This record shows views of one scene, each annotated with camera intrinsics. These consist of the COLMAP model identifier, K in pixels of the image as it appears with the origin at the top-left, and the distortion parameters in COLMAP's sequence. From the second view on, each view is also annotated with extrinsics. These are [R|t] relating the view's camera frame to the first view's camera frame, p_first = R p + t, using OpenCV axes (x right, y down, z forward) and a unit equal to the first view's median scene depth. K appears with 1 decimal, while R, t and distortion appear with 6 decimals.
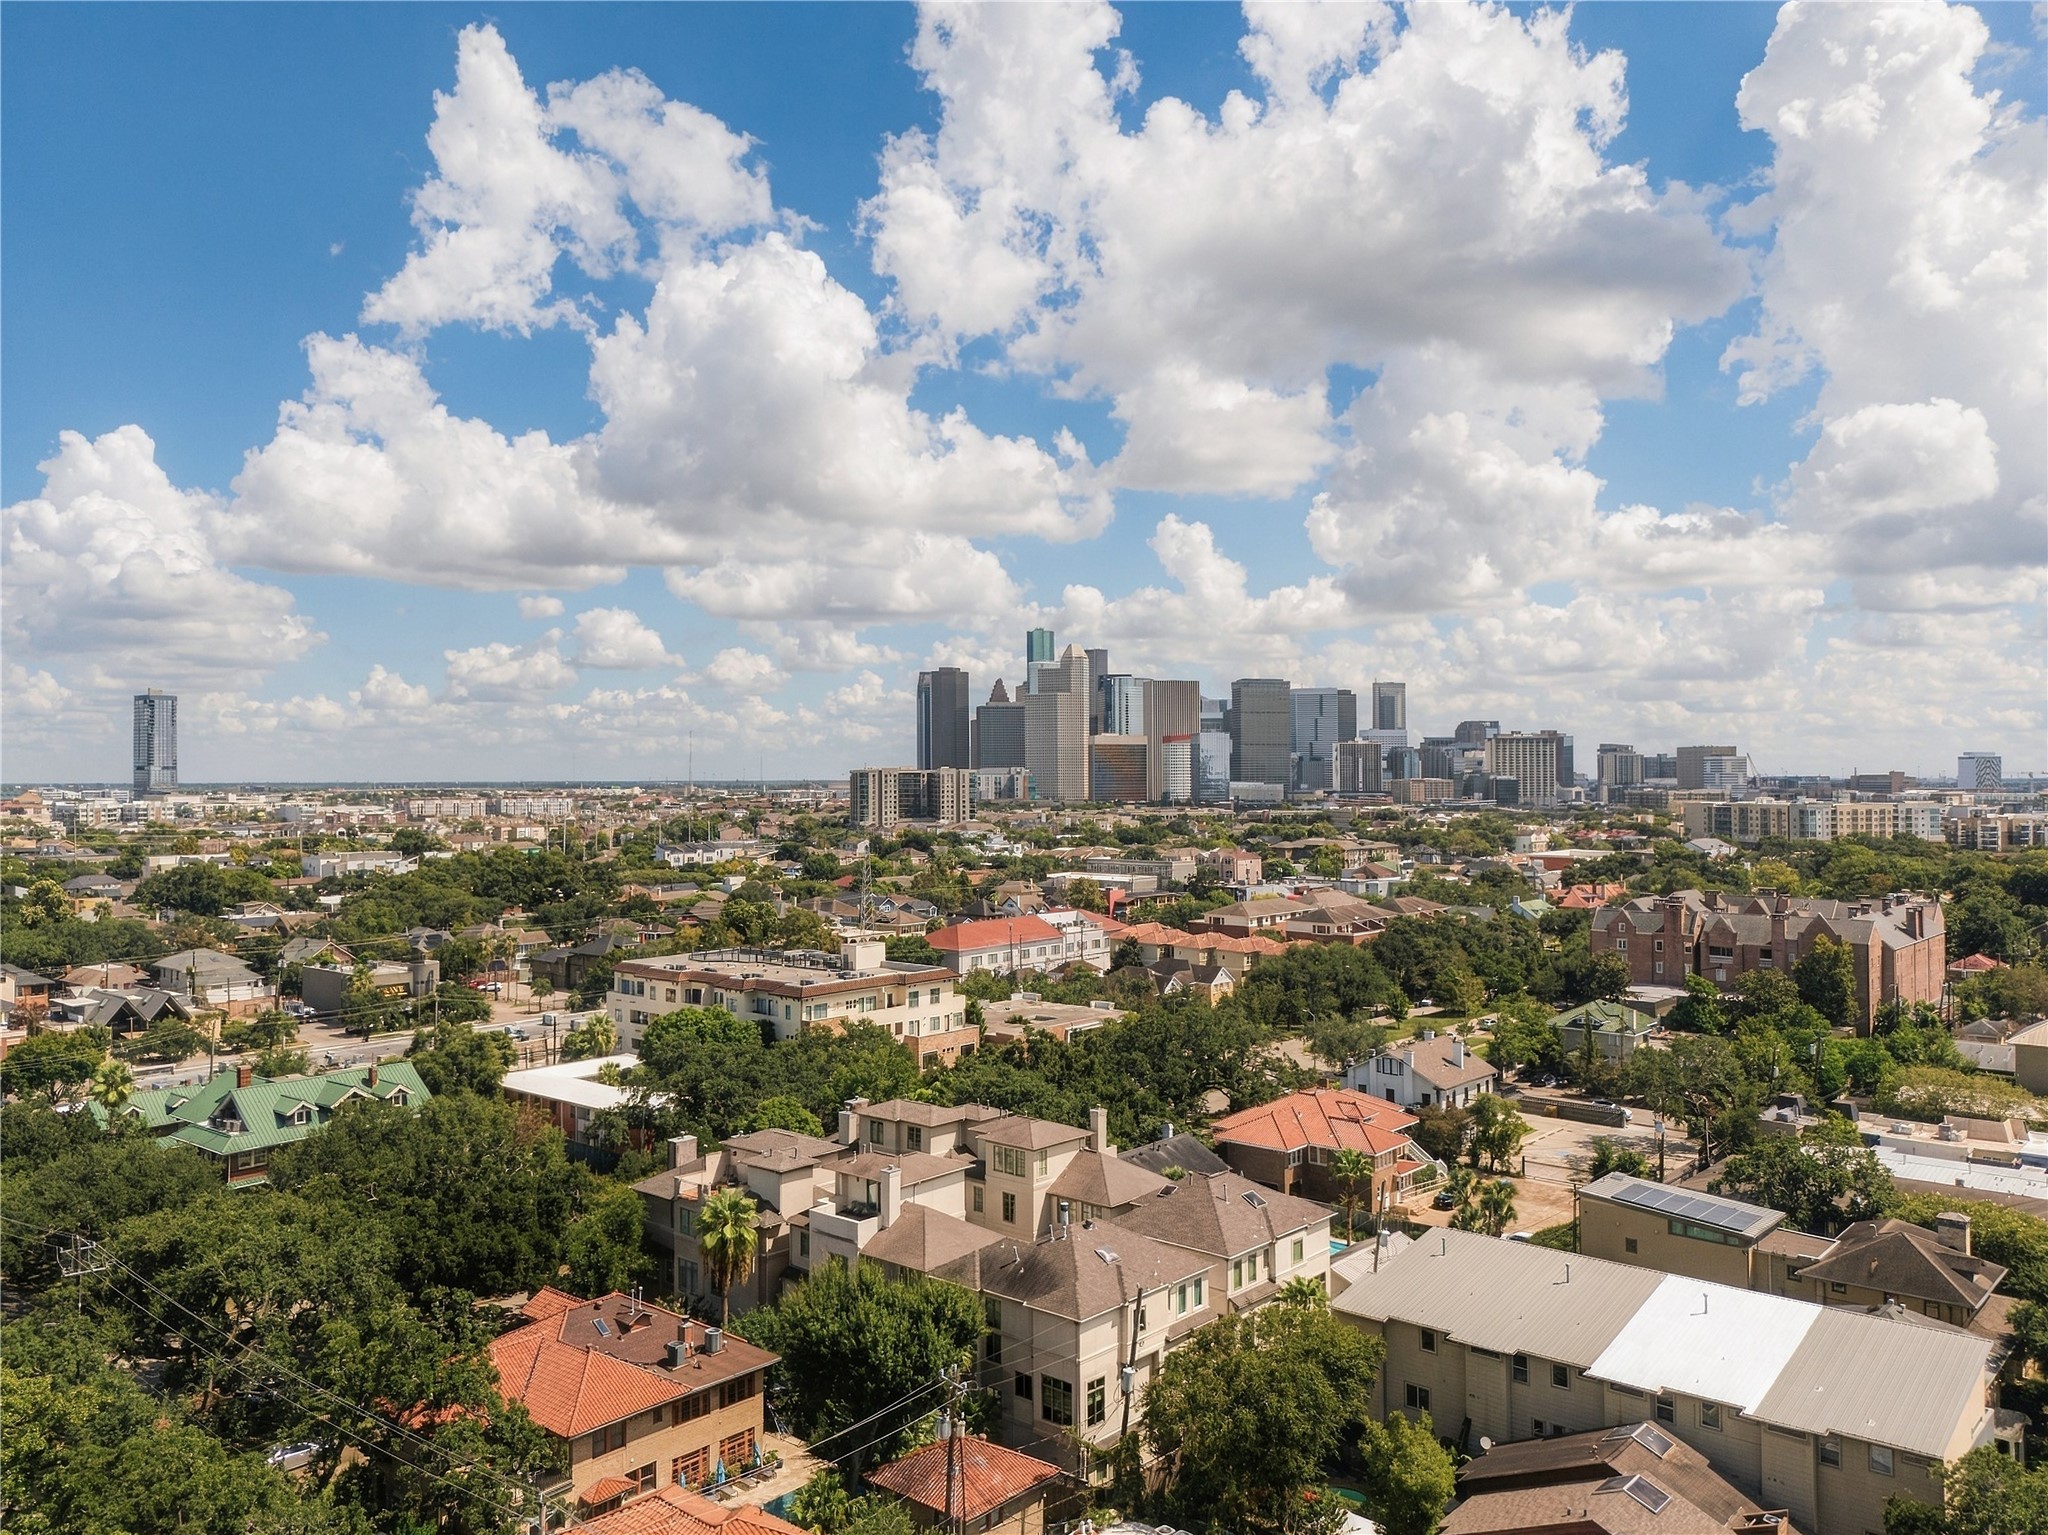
lens RADIAL K [[1539.6, 0, 1011.2], [0, 1539.6, 767.6], [0, 0, 1]] dist [0.107955, -0.116914]
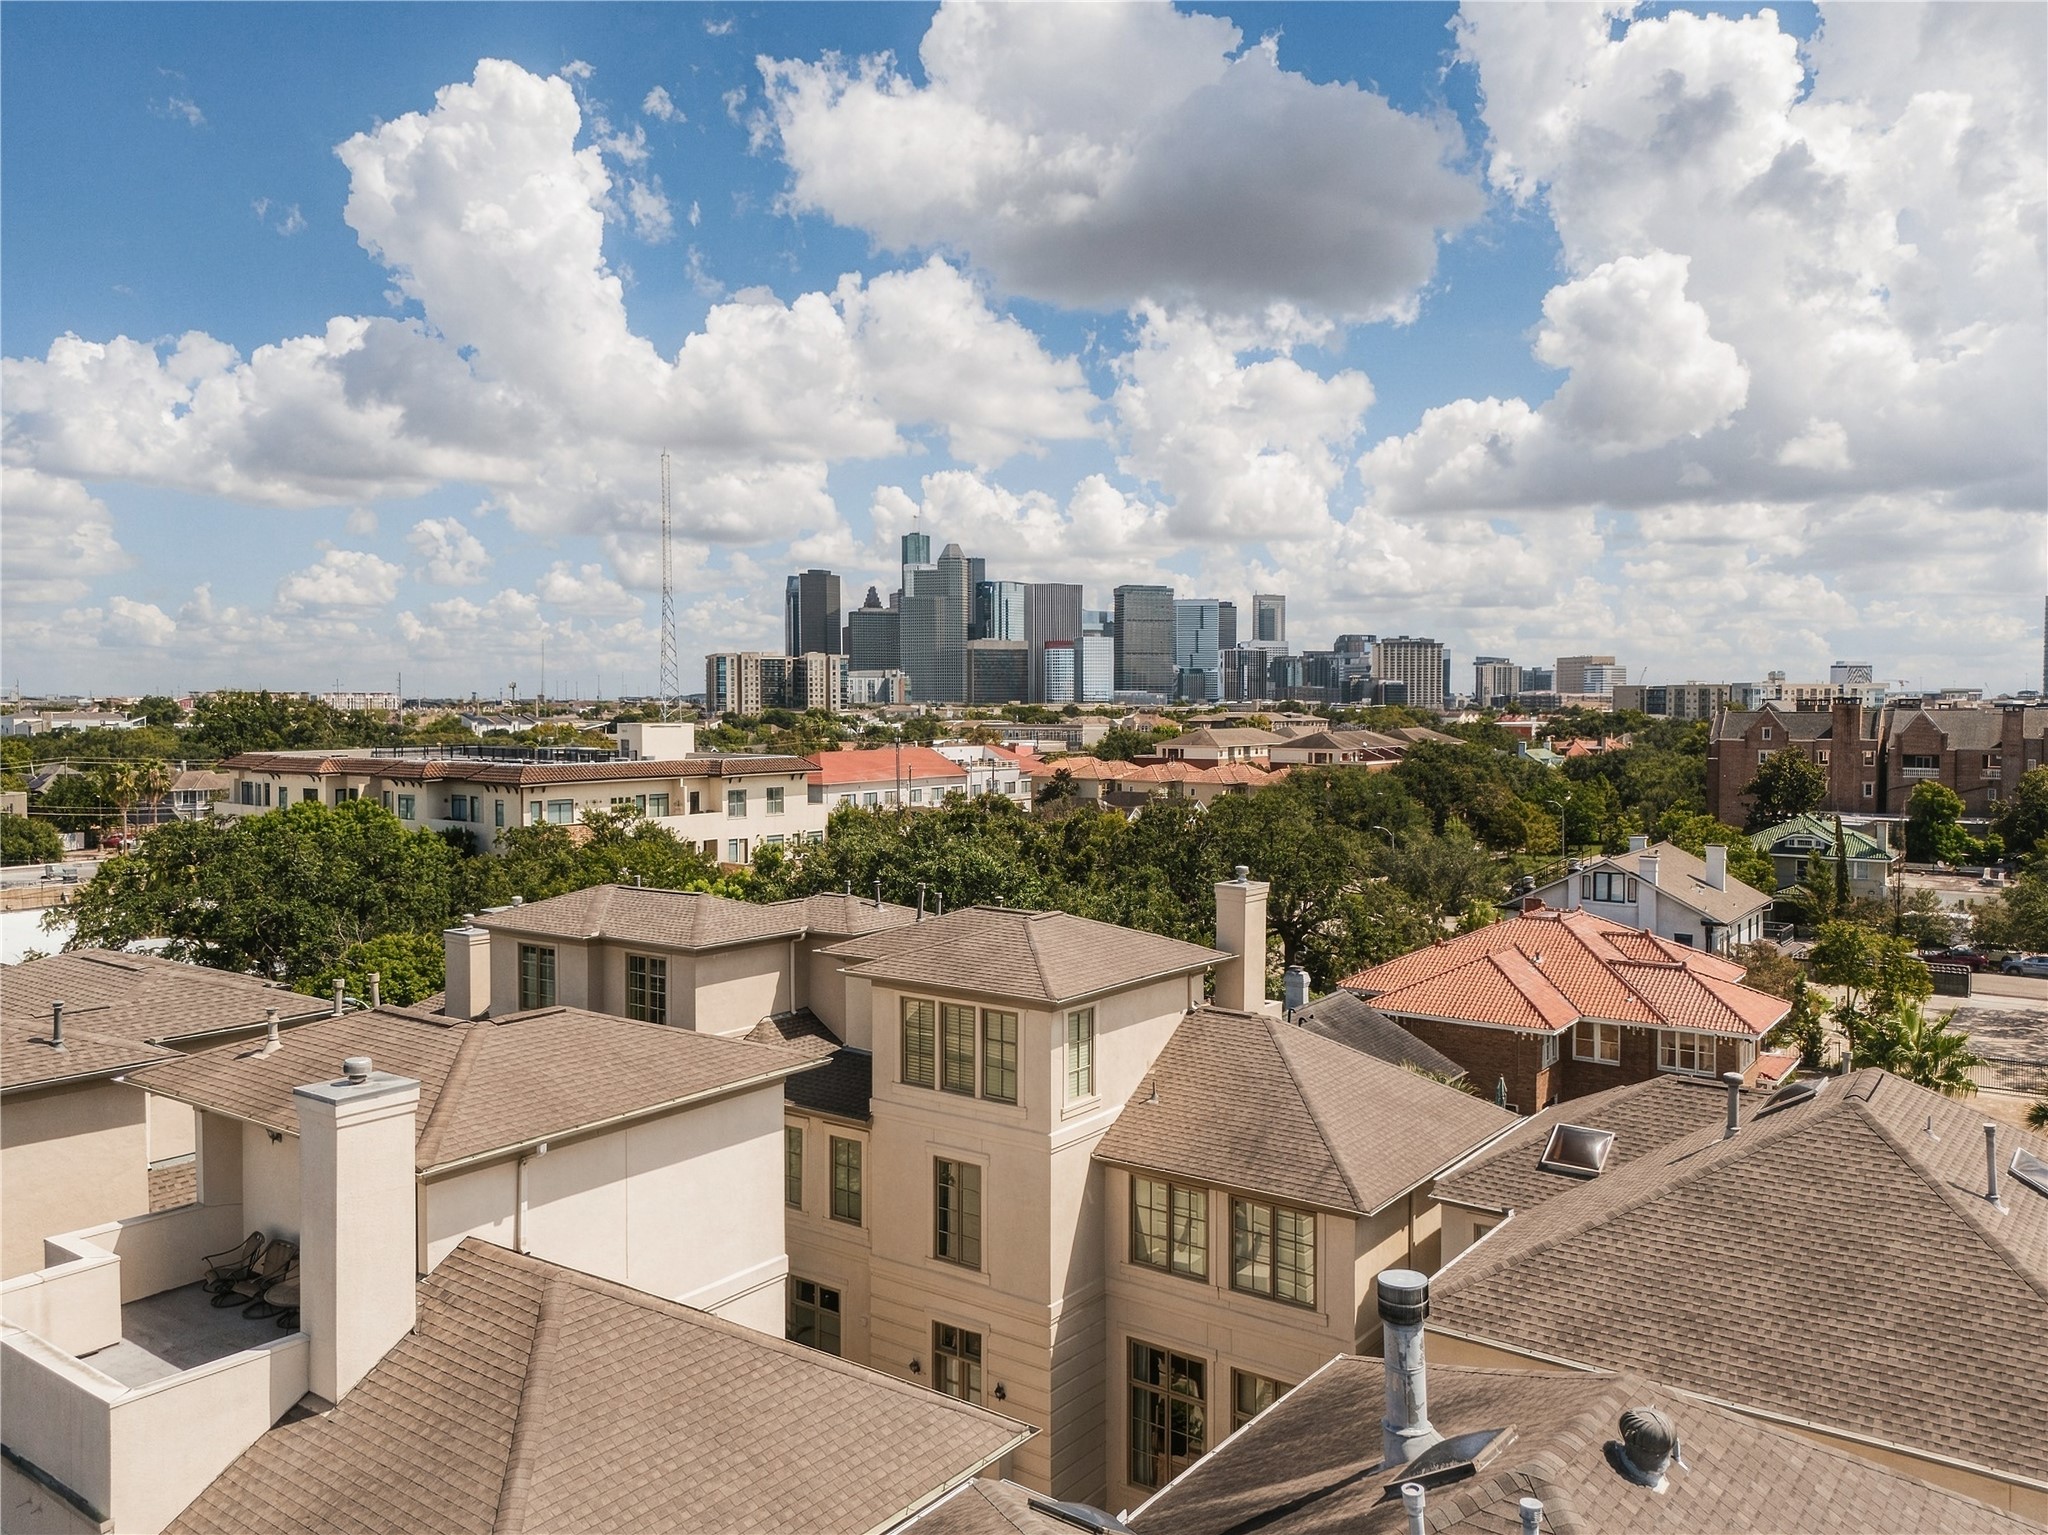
lens RADIAL K [[1539.6, 0, 1011.2], [0, 1539.6, 767.6], [0, 0, 1]] dist [0.107955, -0.116914]
pose [[0.996614, 0.000247, 0.082219, -0.005272], [-0.004292, 0.998789, 0.049017, 0.069149], [-0.082107, -0.049204, 0.995408, 0.263863]]
